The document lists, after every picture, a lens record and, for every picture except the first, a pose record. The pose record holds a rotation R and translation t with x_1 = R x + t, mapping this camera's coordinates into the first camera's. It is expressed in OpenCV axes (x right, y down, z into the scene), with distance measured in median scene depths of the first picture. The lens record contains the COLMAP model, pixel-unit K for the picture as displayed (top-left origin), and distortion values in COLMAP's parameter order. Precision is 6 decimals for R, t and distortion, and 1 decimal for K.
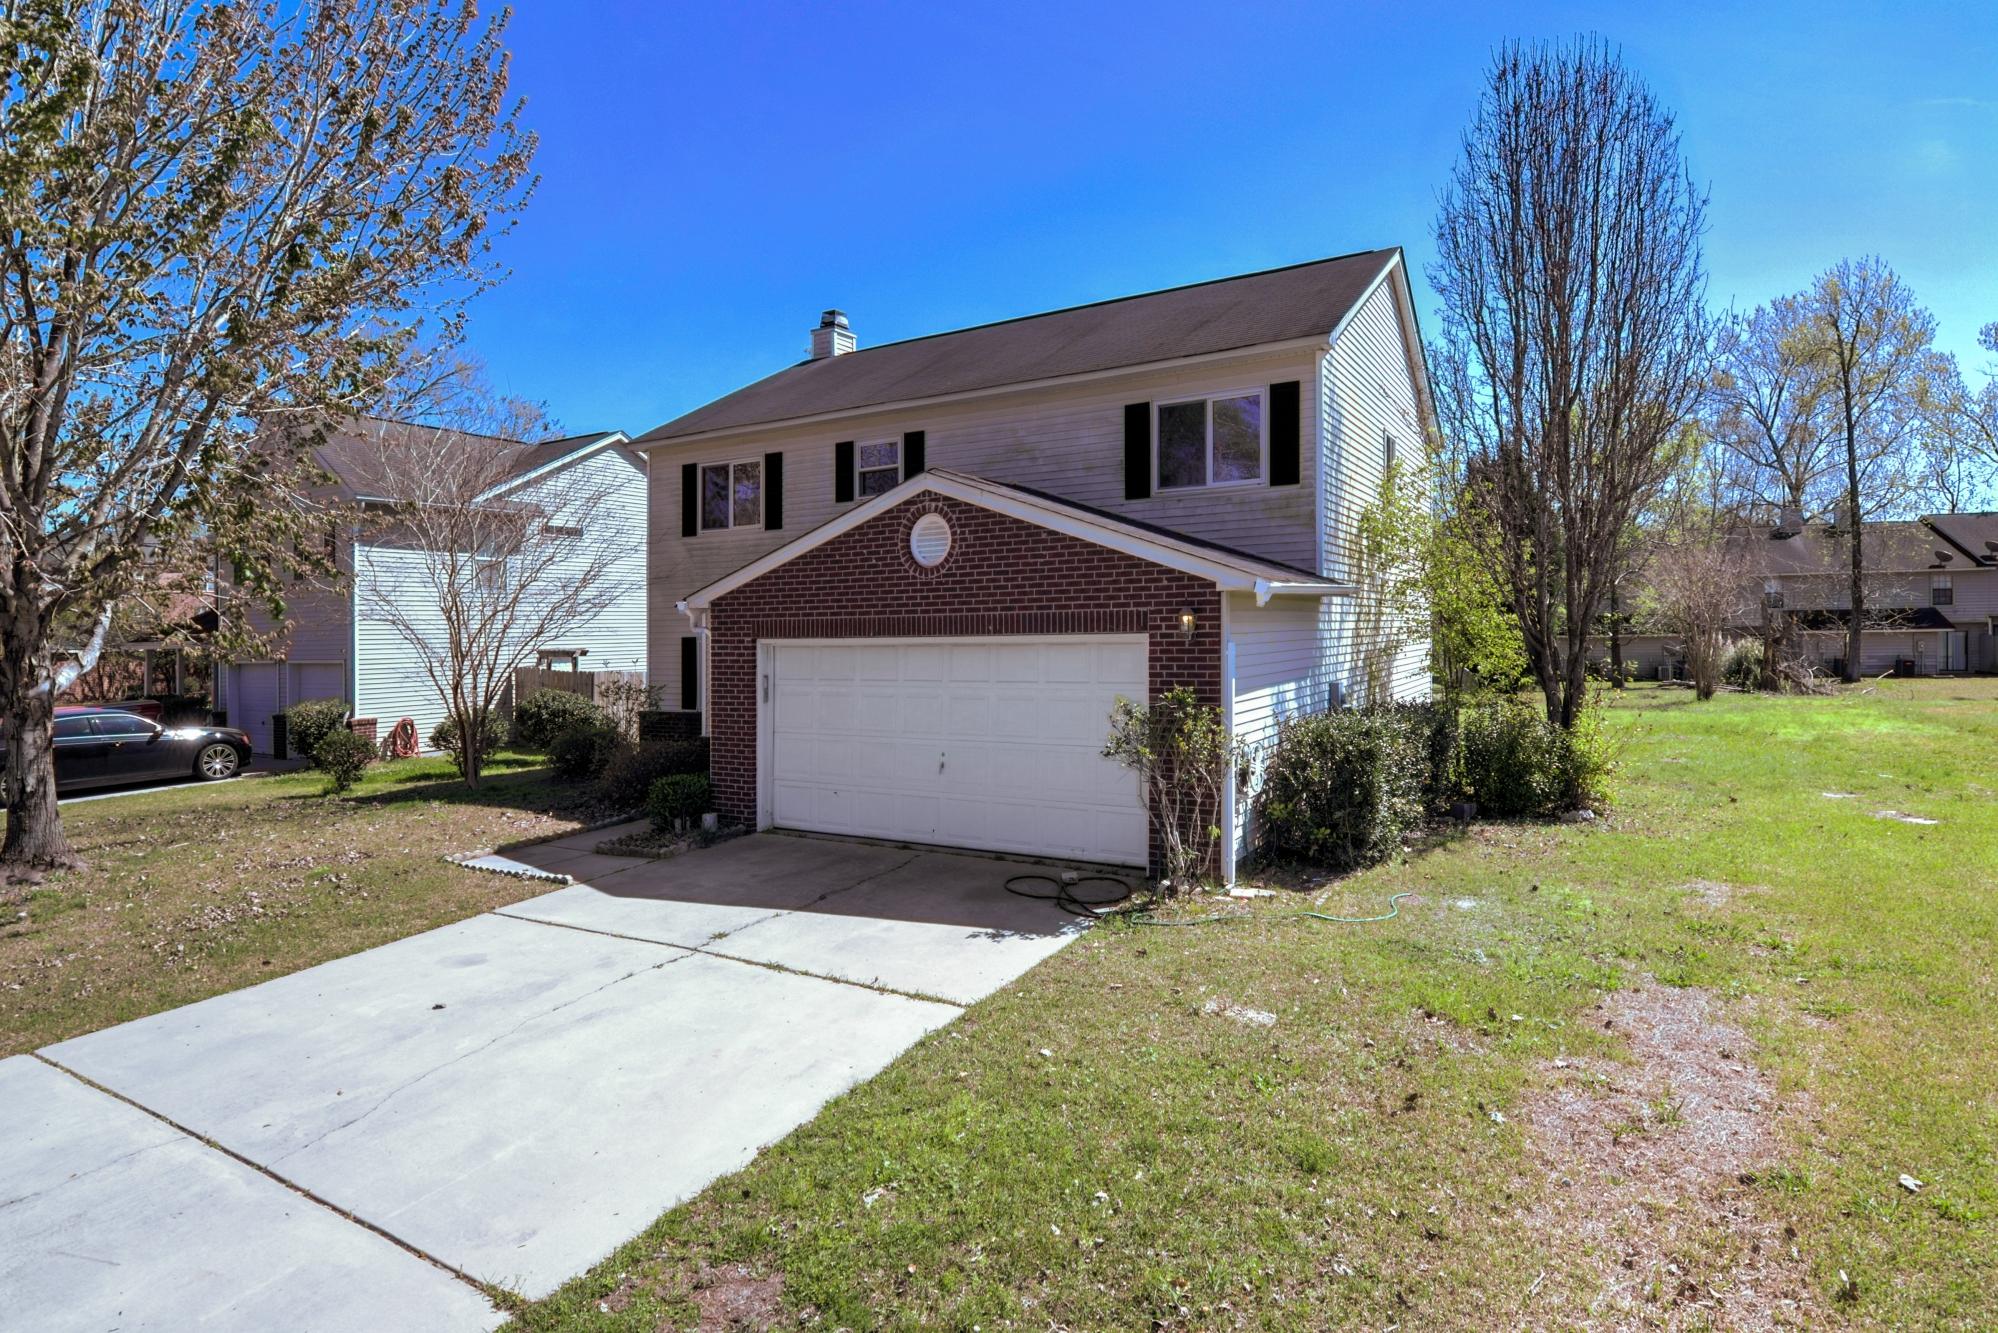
lens RADIAL K [[987.7, 0, 997.6], [0, 987.7, 650.6], [0, 0, 1]] dist [0.002476, -0.000359]
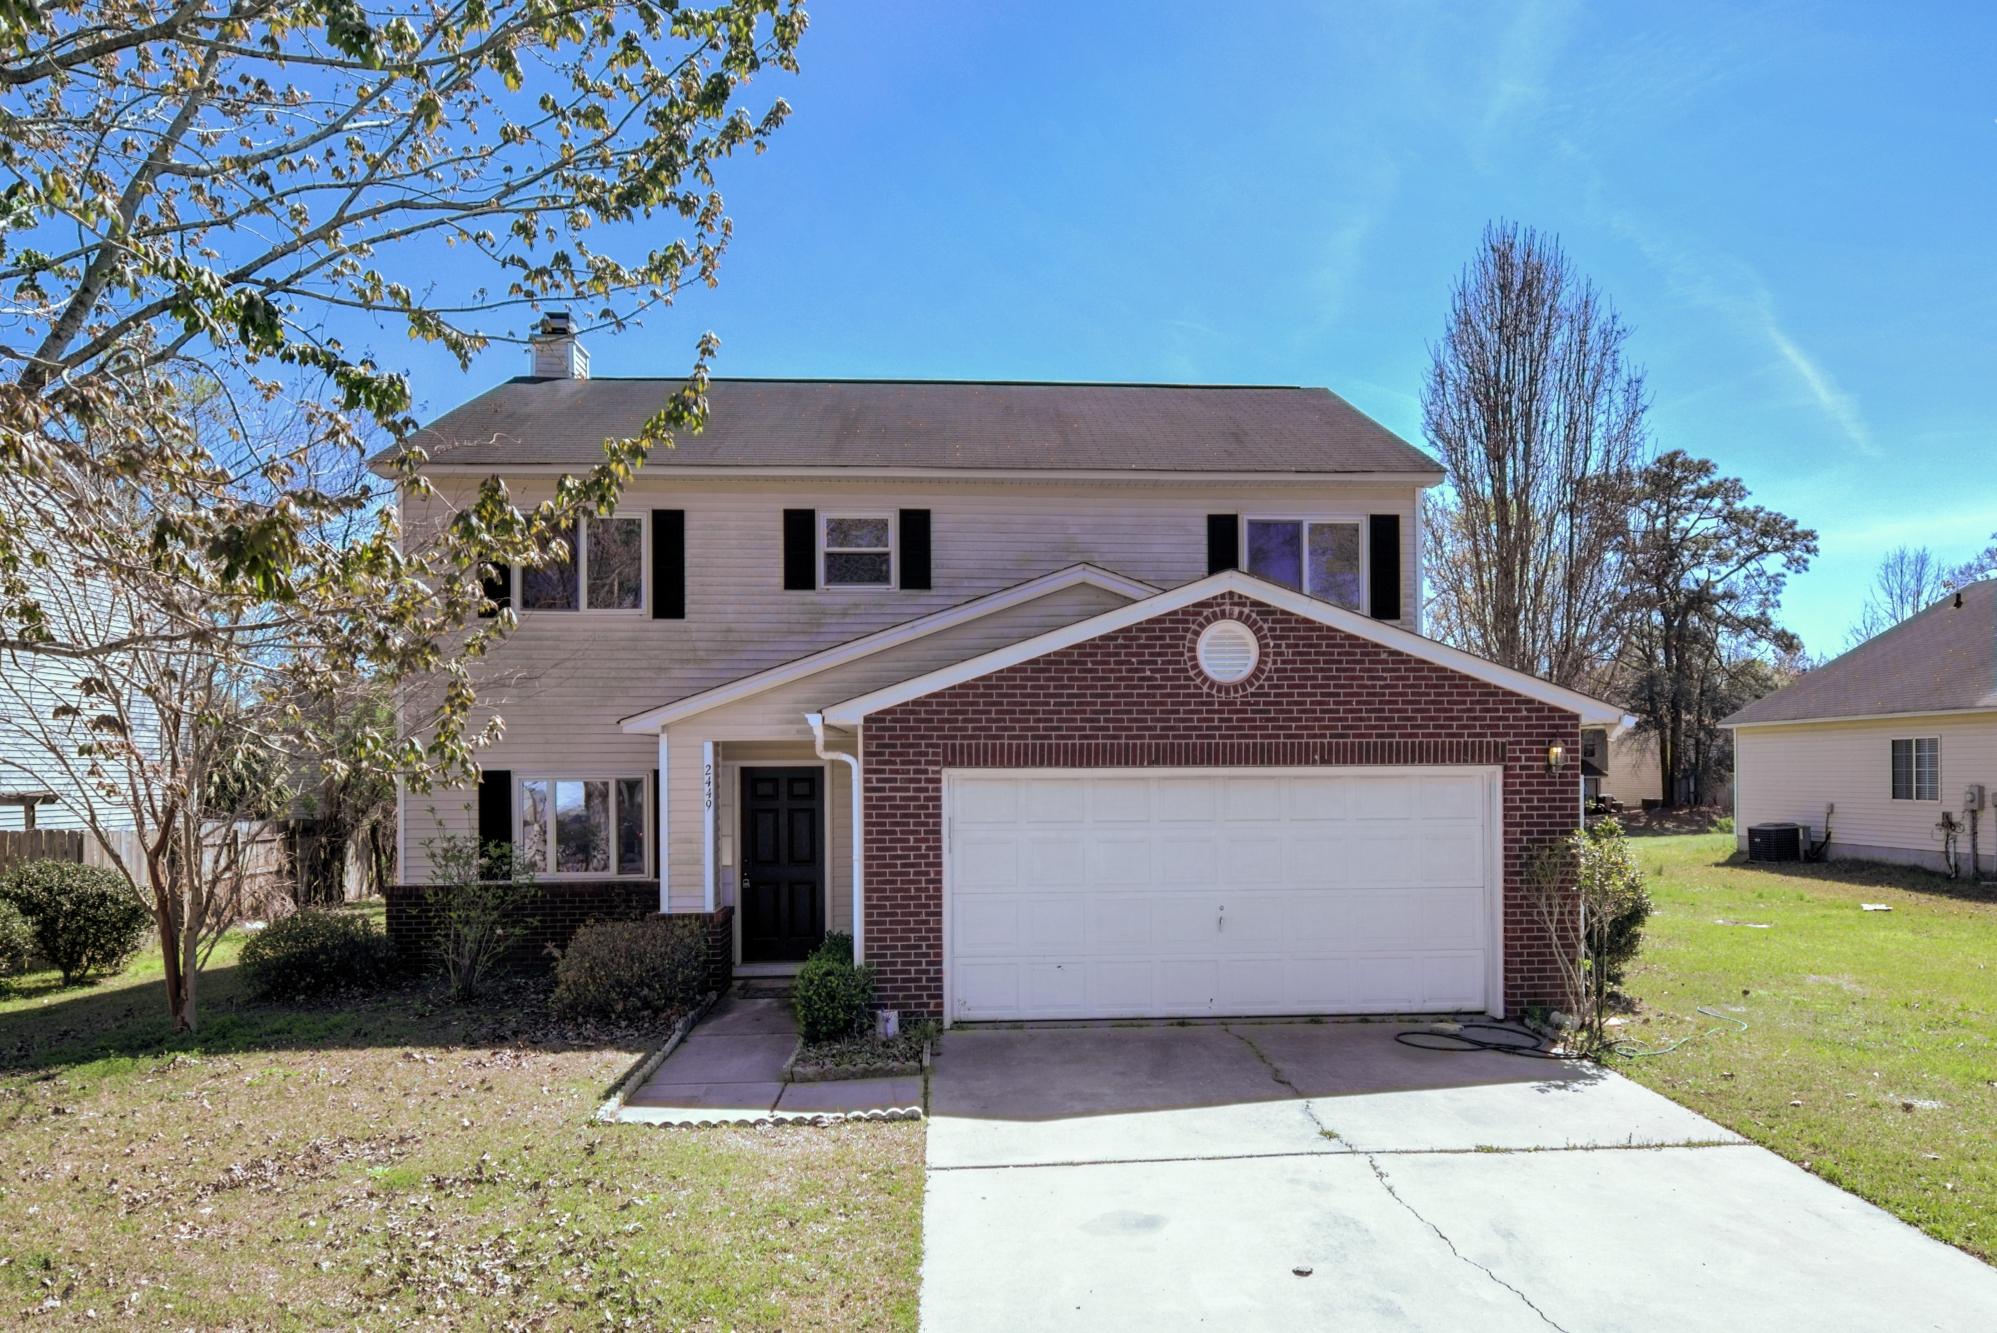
lens RADIAL K [[1176.4, 0, 998.4], [0, 1176.4, 811.6], [0, 0, 1]] dist [-0.000523, -0.001857]
pose [[0.839992, -0.003552, 0.542587, -0.809847], [0.002433, 0.999993, 0.002779, 0.021385], [-0.542593, -0.001015, 0.839995, 0.281662]]
